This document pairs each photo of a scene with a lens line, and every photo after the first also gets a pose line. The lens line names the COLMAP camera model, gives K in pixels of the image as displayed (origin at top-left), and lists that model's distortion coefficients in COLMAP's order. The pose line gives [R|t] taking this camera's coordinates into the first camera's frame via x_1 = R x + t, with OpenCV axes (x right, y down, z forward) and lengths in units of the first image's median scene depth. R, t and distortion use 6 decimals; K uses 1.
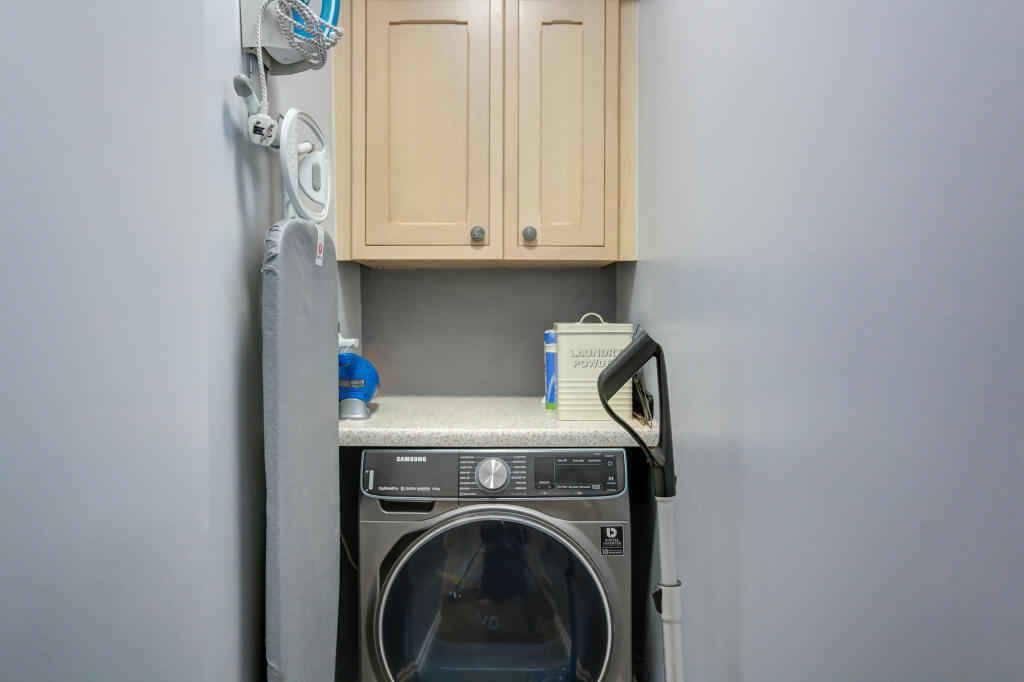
lens RADIAL K [[643.2, 0, 511.5], [0, 643.2, 328.2], [0, 0, 1]] dist [-0.023284, 0.000629]
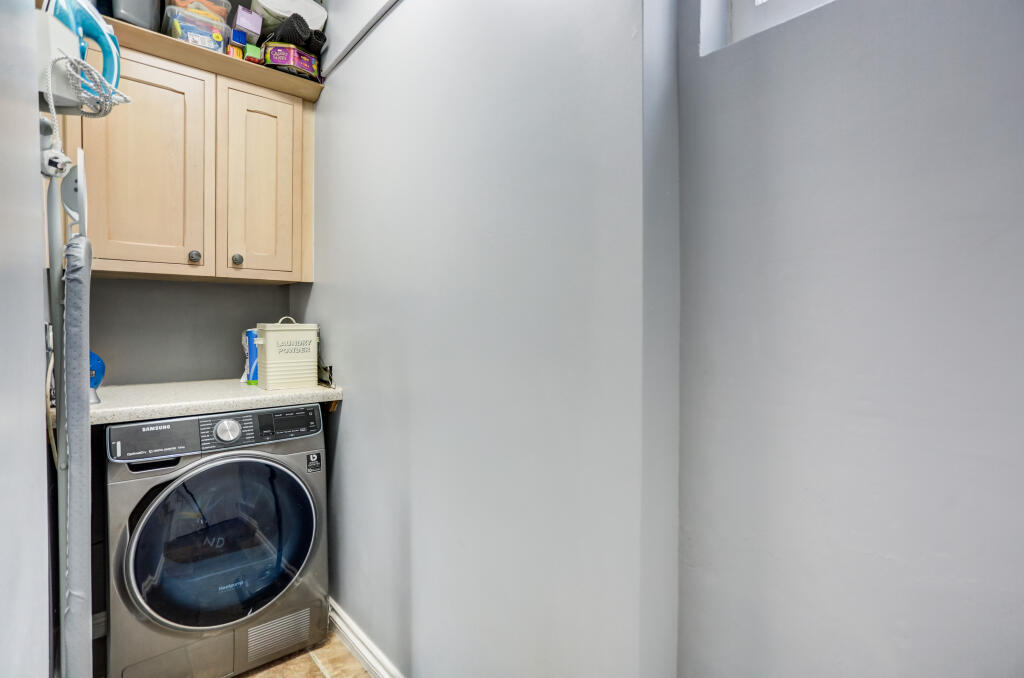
lens RADIAL K [[493.4, 0, 506.0], [0, 493.4, 333.6], [0, 0, 1]] dist [-0.064455, 0.033521]
pose [[0.751754, -0.012850, 0.659319, -0.263312], [0.010606, 0.999916, 0.007396, 0.013670], [-0.659359, 0.001433, 0.751827, -0.193405]]
